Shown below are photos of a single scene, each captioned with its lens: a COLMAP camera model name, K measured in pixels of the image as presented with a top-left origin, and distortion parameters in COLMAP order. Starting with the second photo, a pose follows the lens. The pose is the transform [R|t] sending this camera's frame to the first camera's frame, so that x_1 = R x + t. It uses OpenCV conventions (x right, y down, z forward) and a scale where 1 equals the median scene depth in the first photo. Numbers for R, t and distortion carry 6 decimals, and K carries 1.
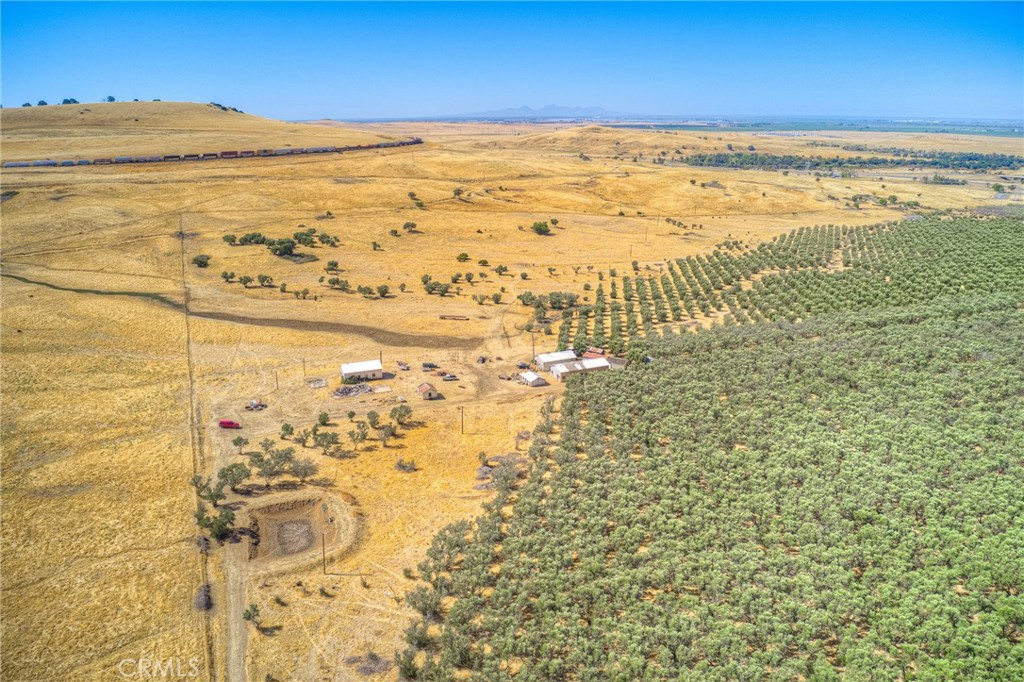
lens RADIAL K [[789.4, 0, 517.8], [0, 789.4, 342.1], [0, 0, 1]] dist [-0.082314, -0.000666]
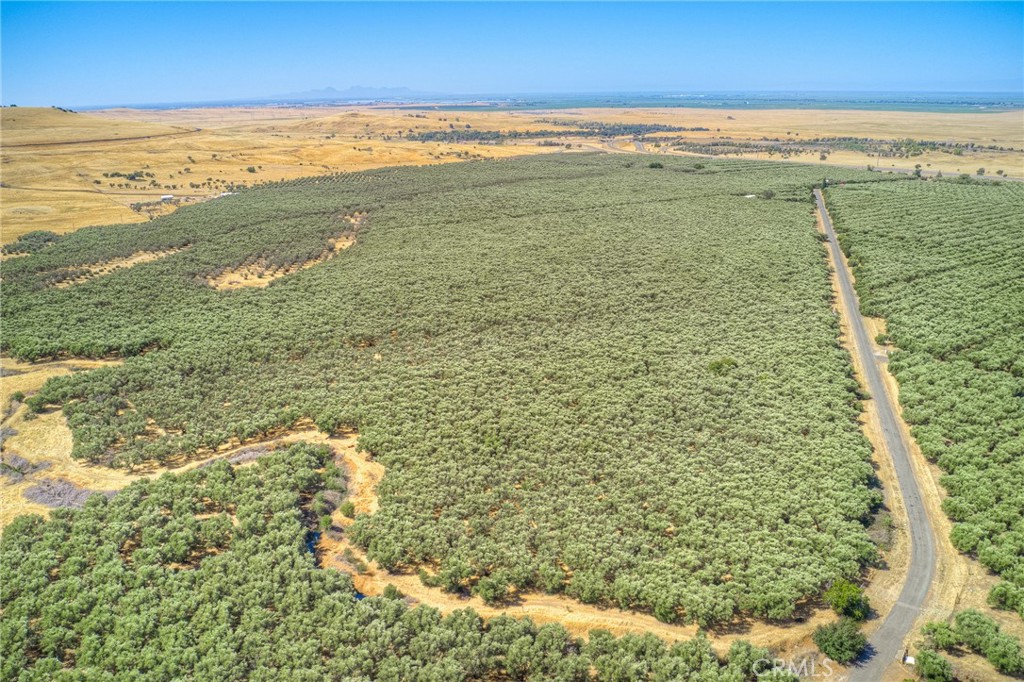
lens RADIAL K [[789.4, 0, 517.8], [0, 789.4, 342.1], [0, 0, 1]] dist [-0.082314, -0.000666]
pose [[0.973073, -0.071558, 0.219107, 0.181316], [0.066231, 0.997305, 0.031568, 0.233581], [-0.220775, -0.016206, 0.975190, -0.945416]]
